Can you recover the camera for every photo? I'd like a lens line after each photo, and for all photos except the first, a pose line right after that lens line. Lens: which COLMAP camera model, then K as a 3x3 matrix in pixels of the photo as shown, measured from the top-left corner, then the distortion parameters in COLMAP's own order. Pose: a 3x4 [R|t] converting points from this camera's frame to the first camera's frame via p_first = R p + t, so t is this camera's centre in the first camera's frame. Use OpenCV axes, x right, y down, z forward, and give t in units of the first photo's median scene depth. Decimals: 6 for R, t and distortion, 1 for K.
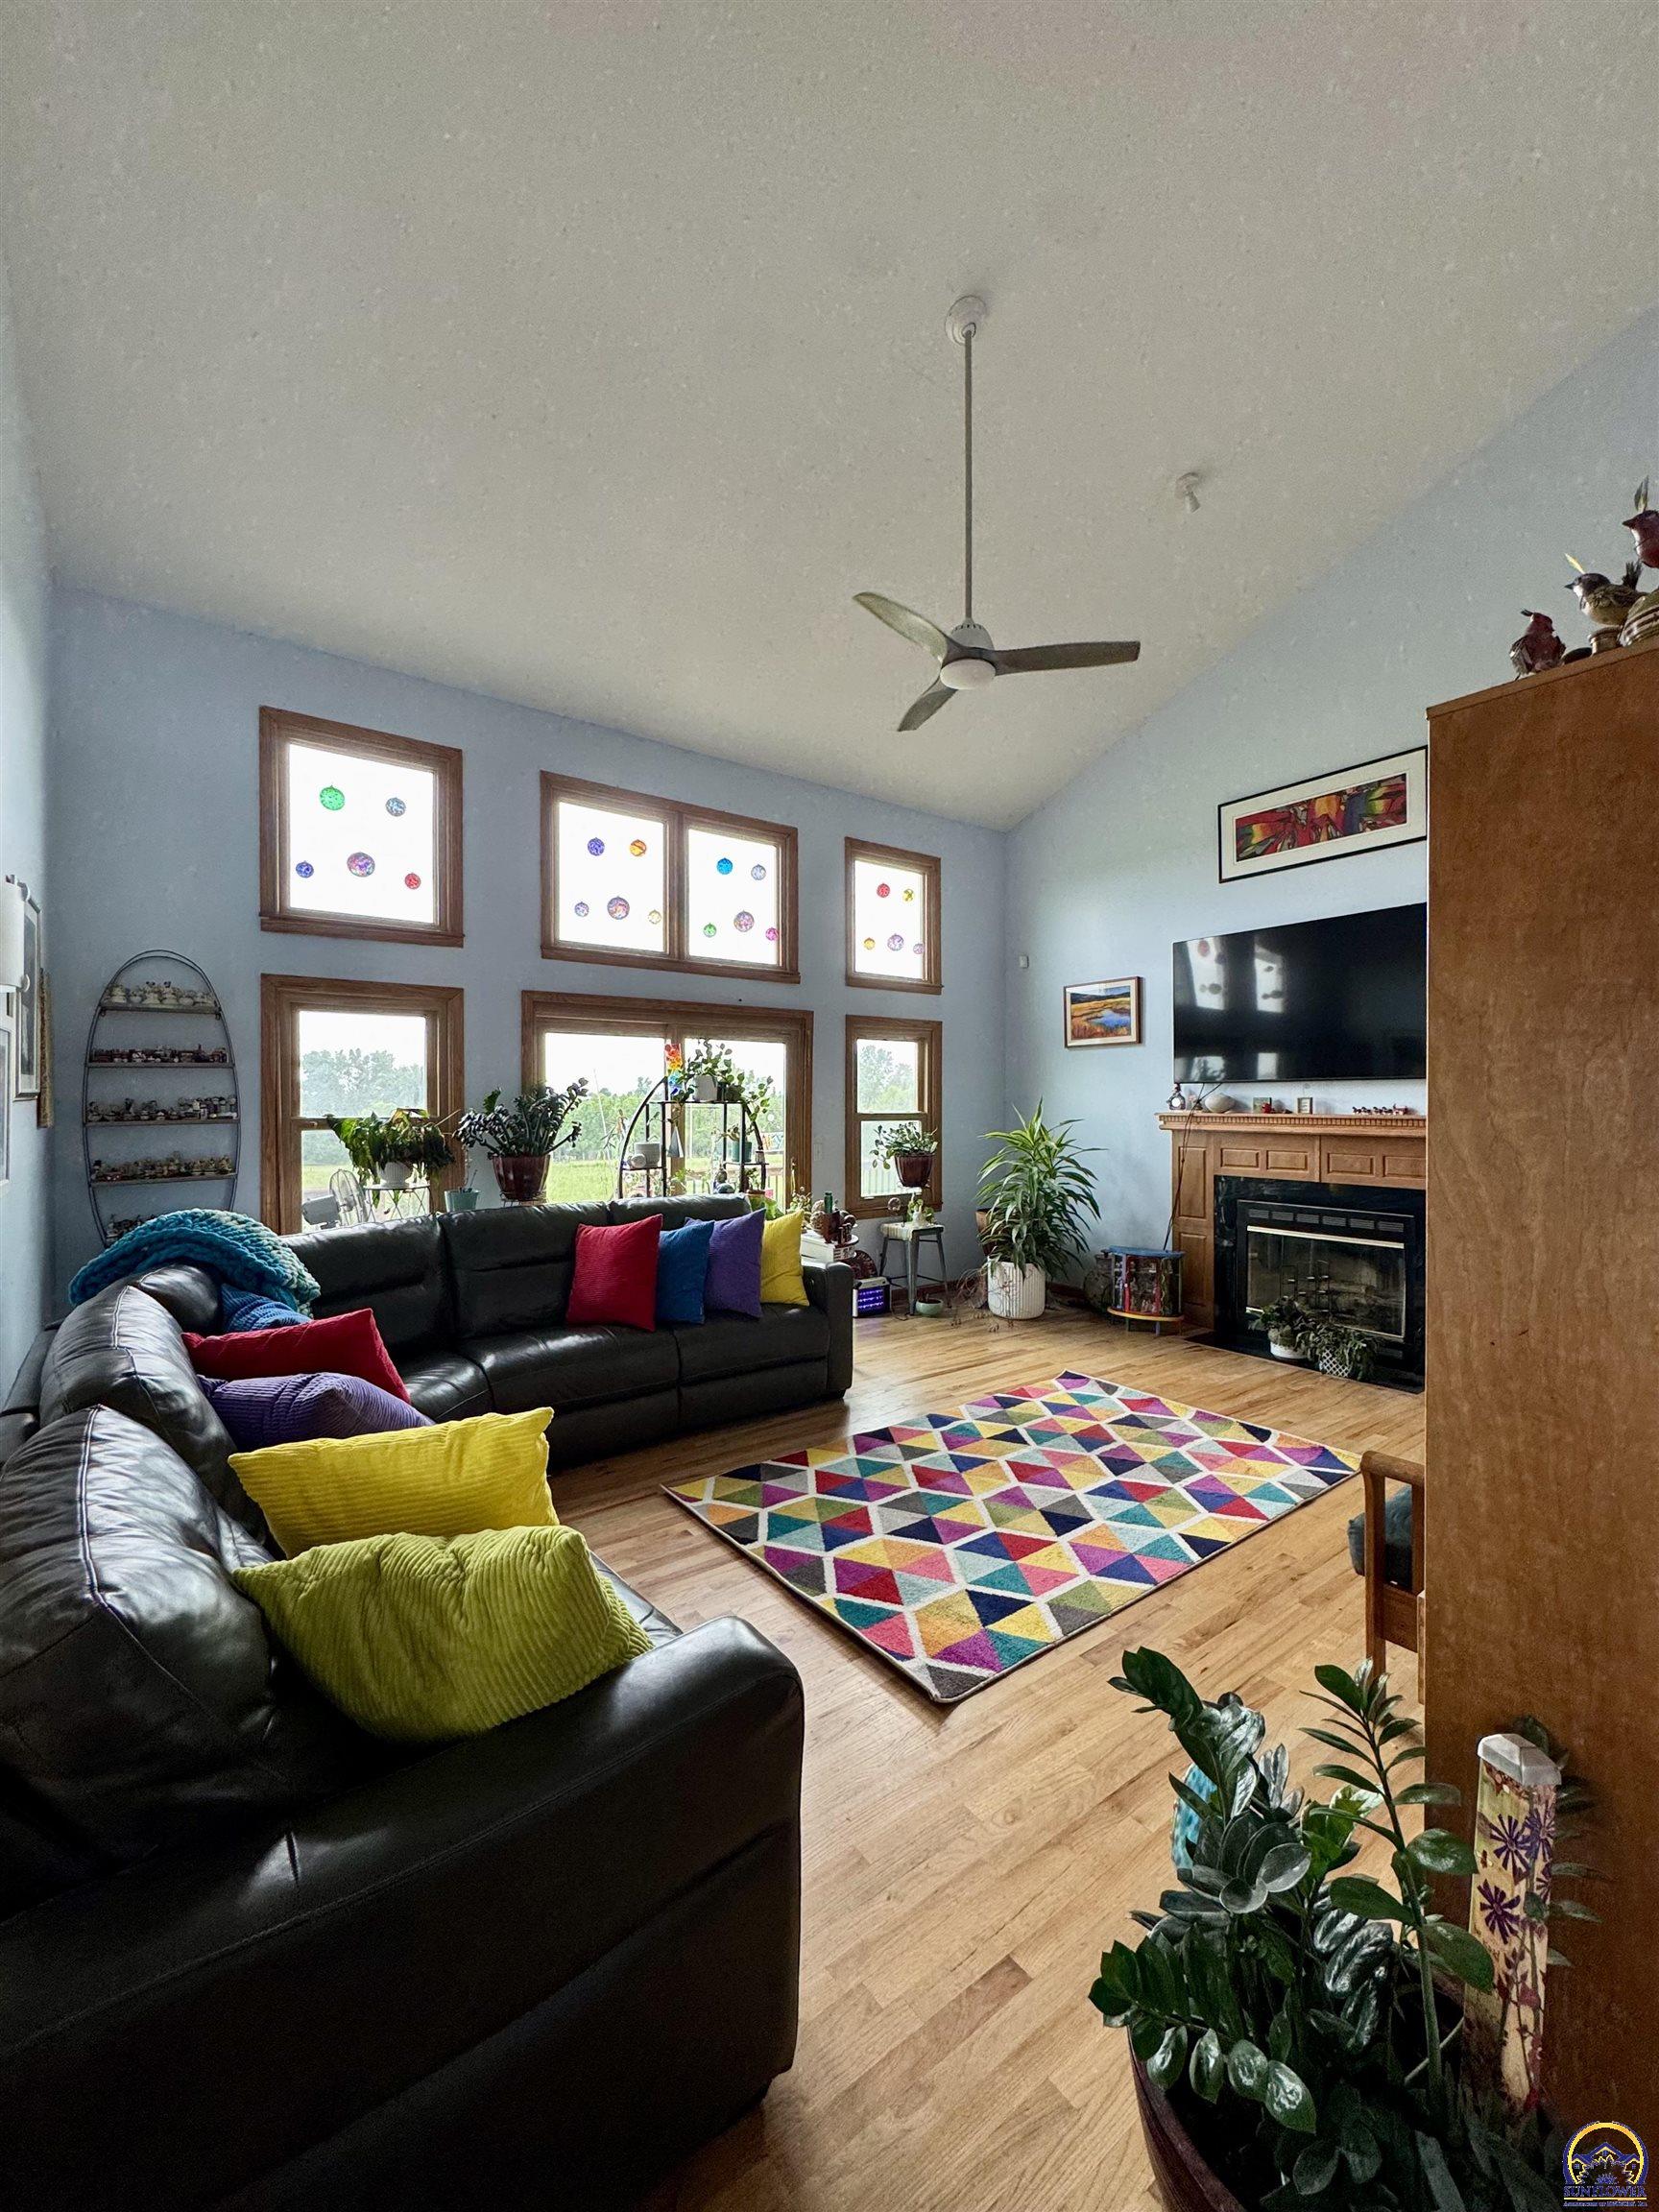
lens RADIAL K [[879.8, 0, 829.5], [0, 879.8, 1106.0], [0, 0, 1]] dist [0.000315, -0.000020]
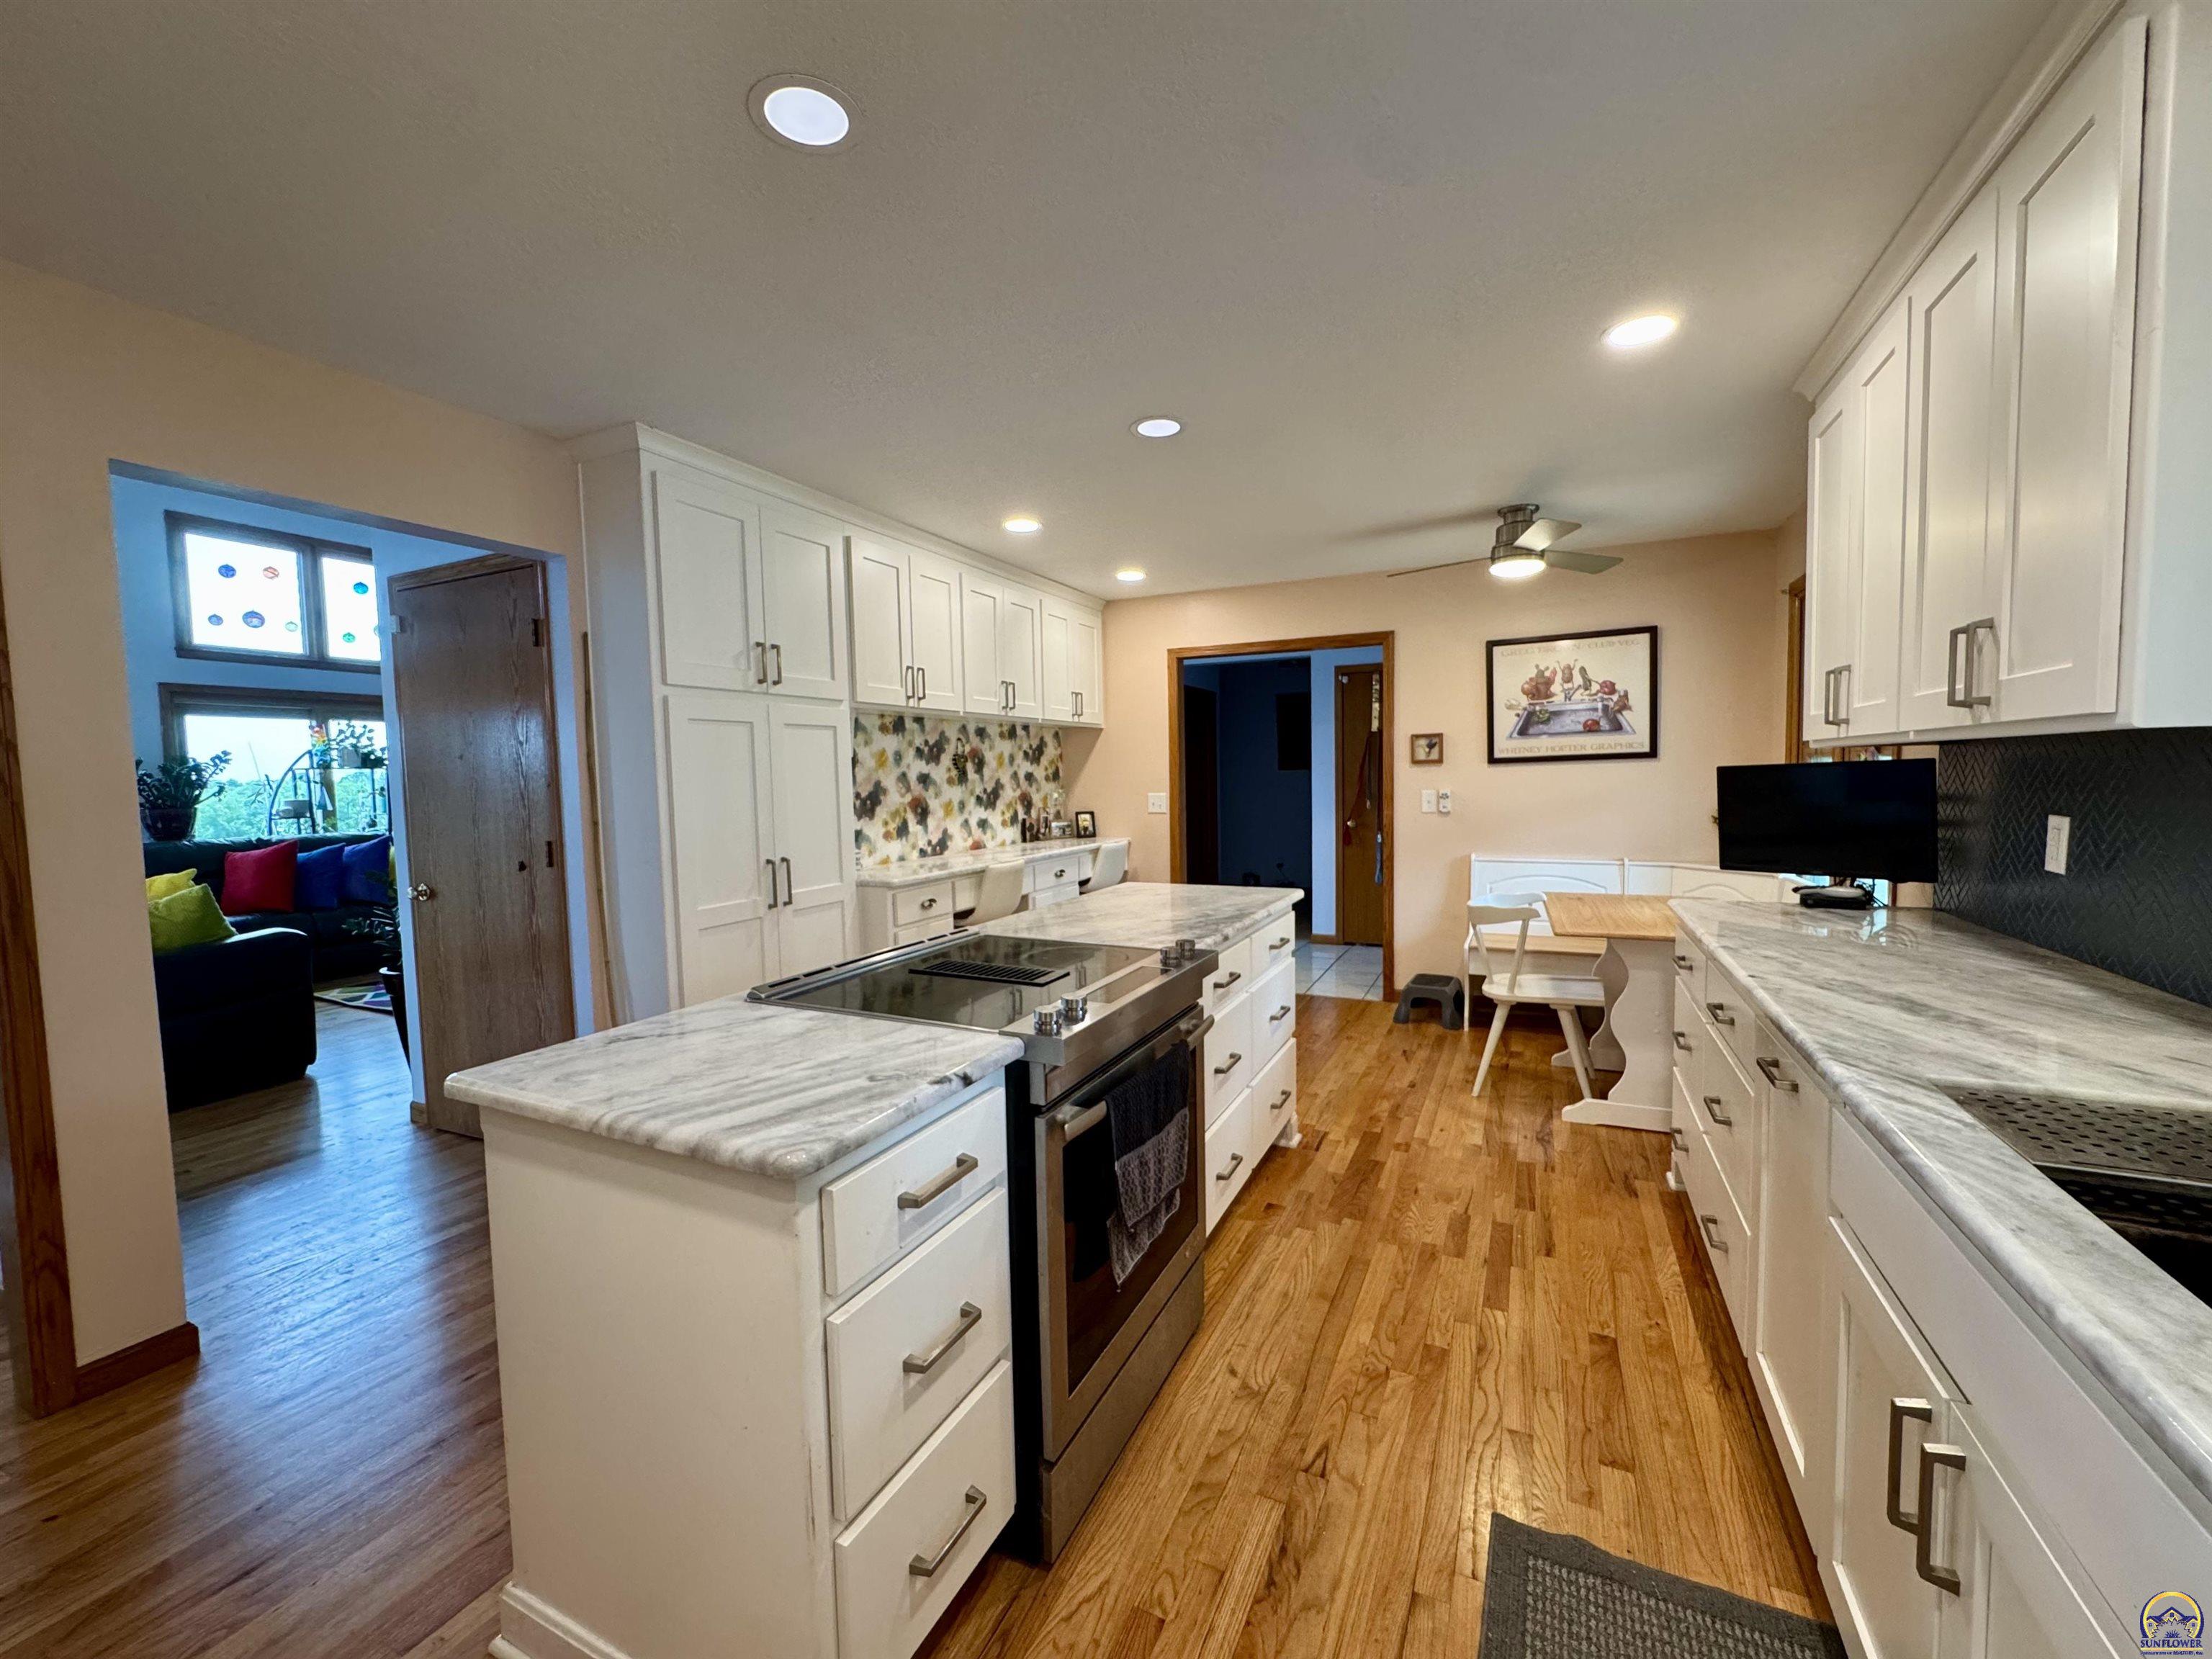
lens RADIAL K [[889.7, 0, 1074.9], [0, 889.7, 830.2], [0, 0, 1]] dist [-0.000098, -0.000110]
pose [[0.897312, -0.049068, 0.438661, 0.260833], [0.028586, 0.998176, 0.053179, 0.050966], [-0.440471, -0.035179, 0.897078, -0.735043]]
